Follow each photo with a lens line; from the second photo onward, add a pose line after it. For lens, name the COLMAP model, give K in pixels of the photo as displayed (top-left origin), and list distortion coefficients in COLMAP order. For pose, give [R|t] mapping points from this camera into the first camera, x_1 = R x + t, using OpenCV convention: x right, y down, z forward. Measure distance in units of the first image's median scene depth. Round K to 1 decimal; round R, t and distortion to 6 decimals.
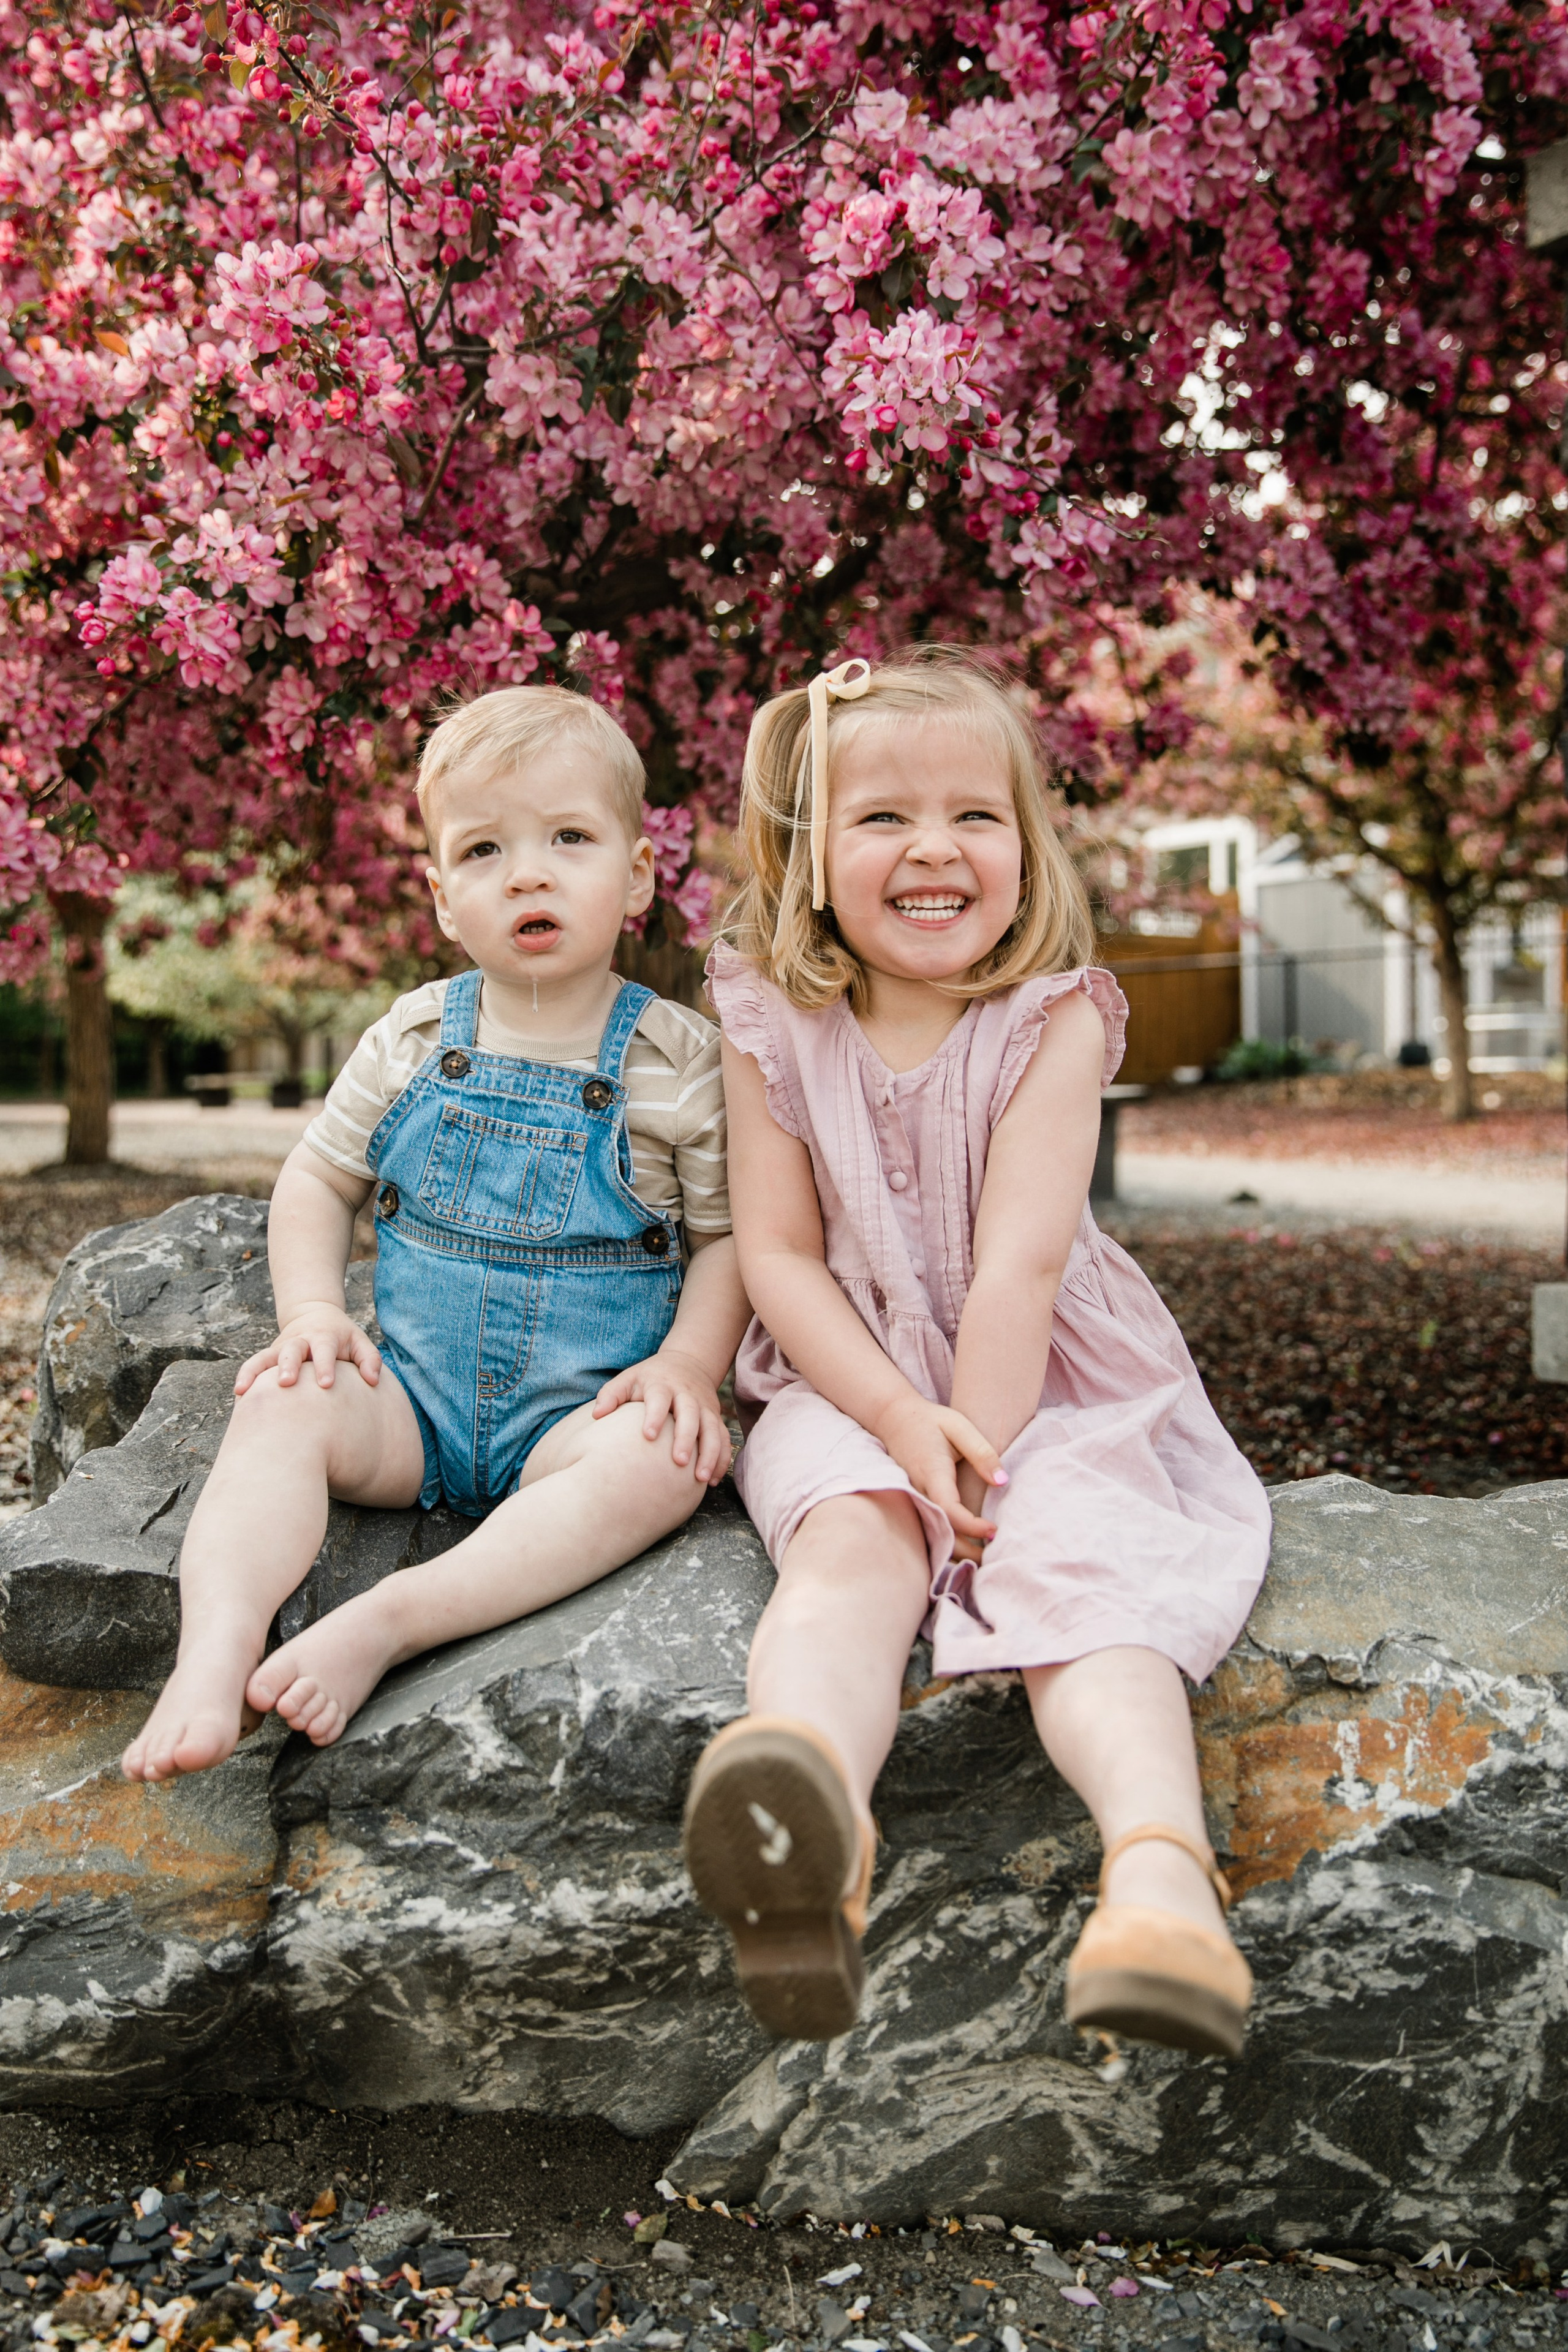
lens RADIAL K [[2083.3, 0, 811.5], [0, 2083.3, 1107.2], [0, 0, 1]] dist [-0.071694, 0.057110]
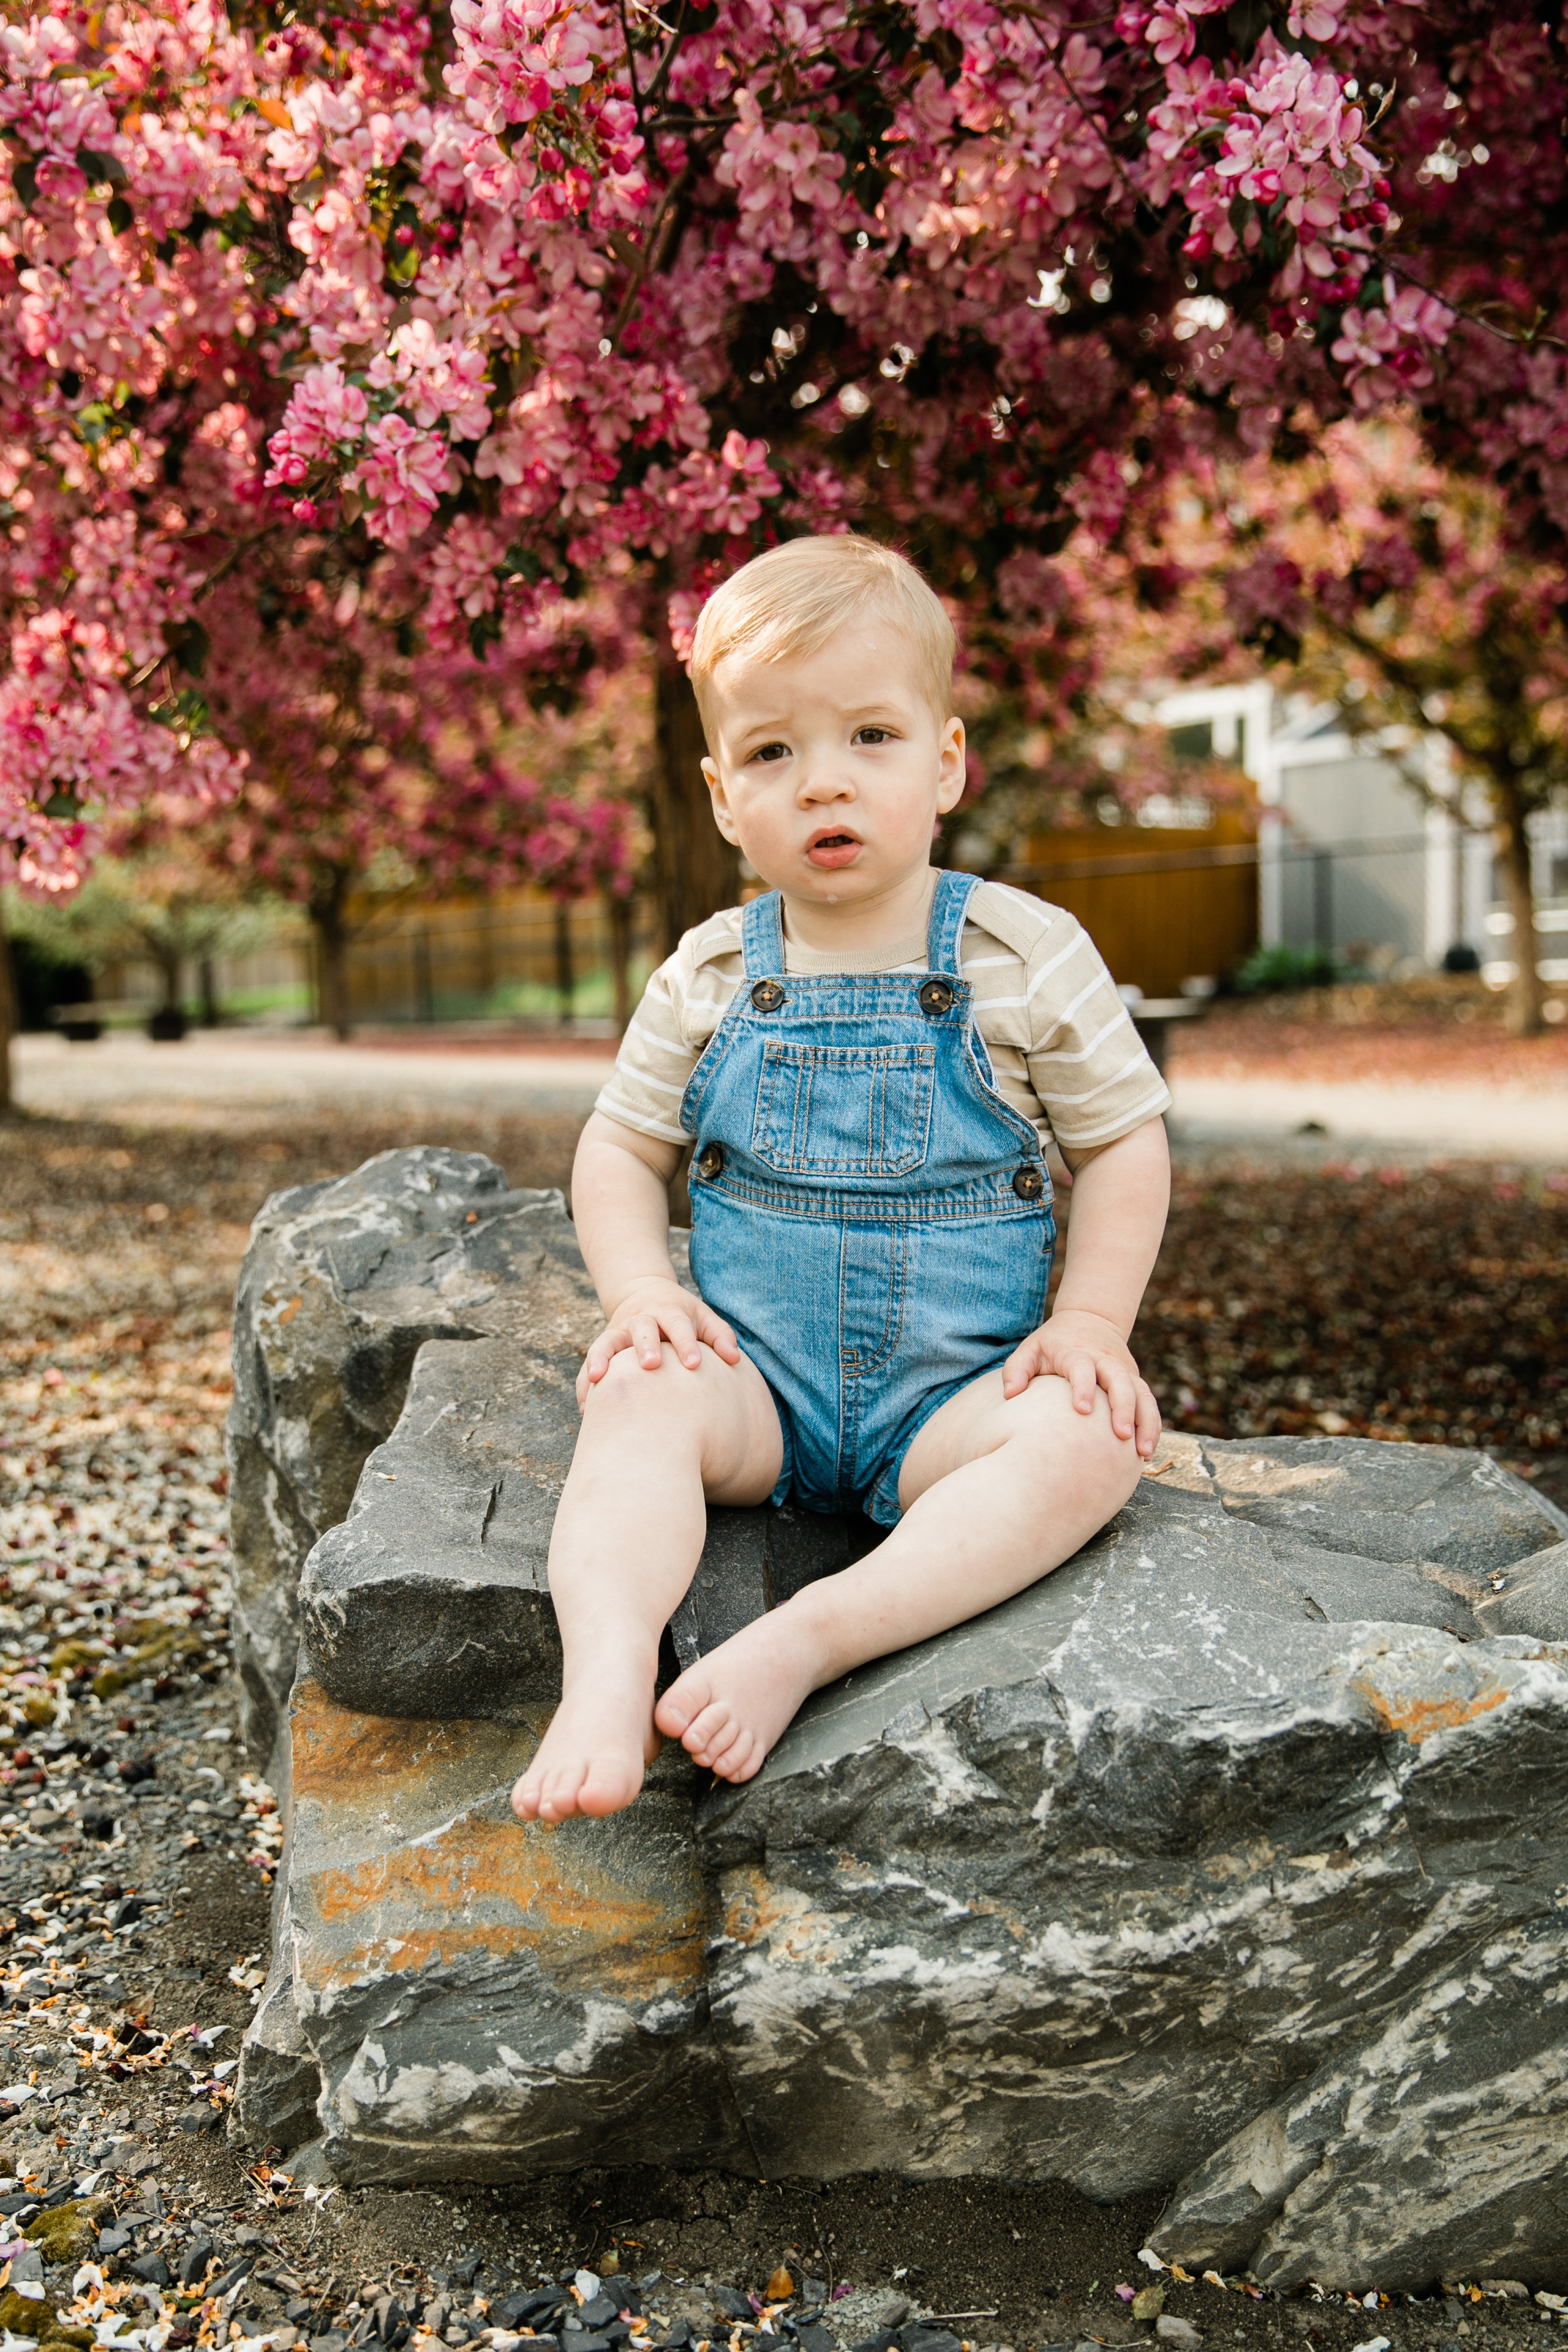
lens RADIAL K [[2379.4, 0, 821.0], [0, 2379.4, 1281.1], [0, 0, 1]] dist [-0.058012, 0.066677]
pose [[0.999814, -0.017119, -0.008896, -0.198283], [0.017953, 0.994396, 0.104180, -0.004229], [0.007062, -0.104320, 0.994519, 0.024075]]
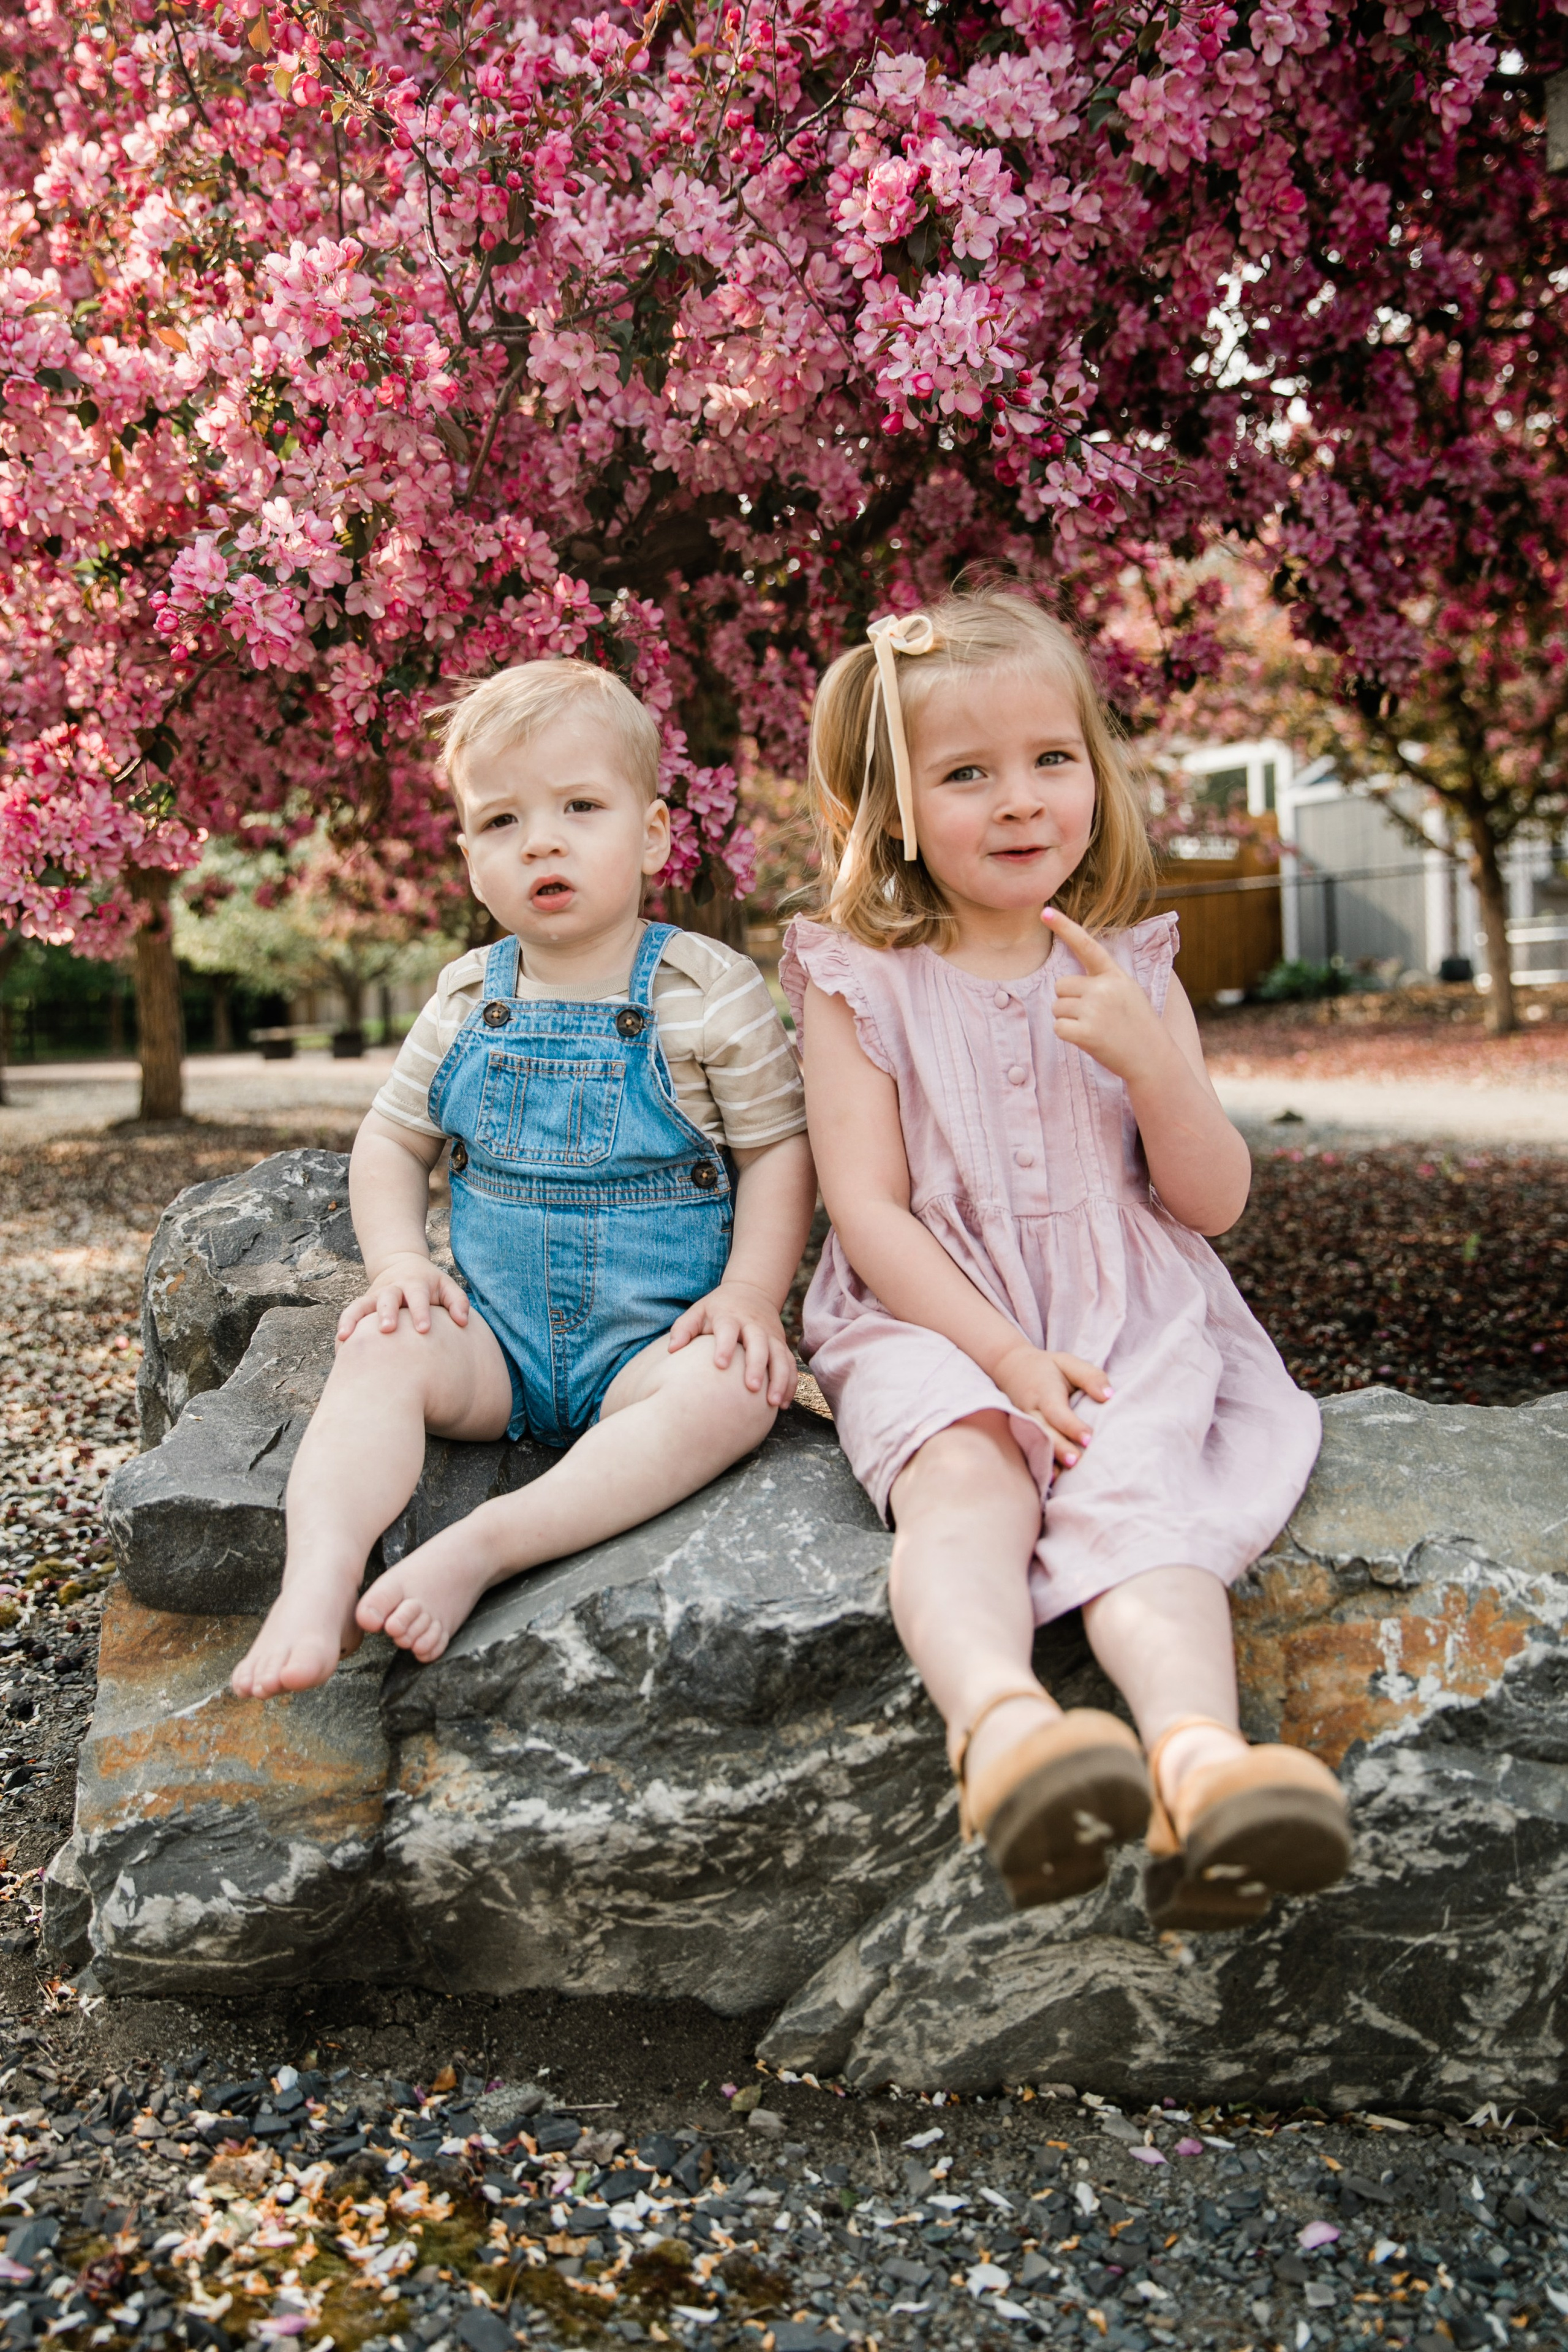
lens RADIAL K [[2034.6, 0, 773.2], [0, 2034.6, 1106.8], [0, 0, 1]] dist [-0.078639, 0.046828]
pose [[0.998586, -0.030276, -0.043696, -0.002497], [0.031622, 0.999036, 0.030457, -0.005894], [0.042731, -0.031796, 0.998581, -0.033785]]
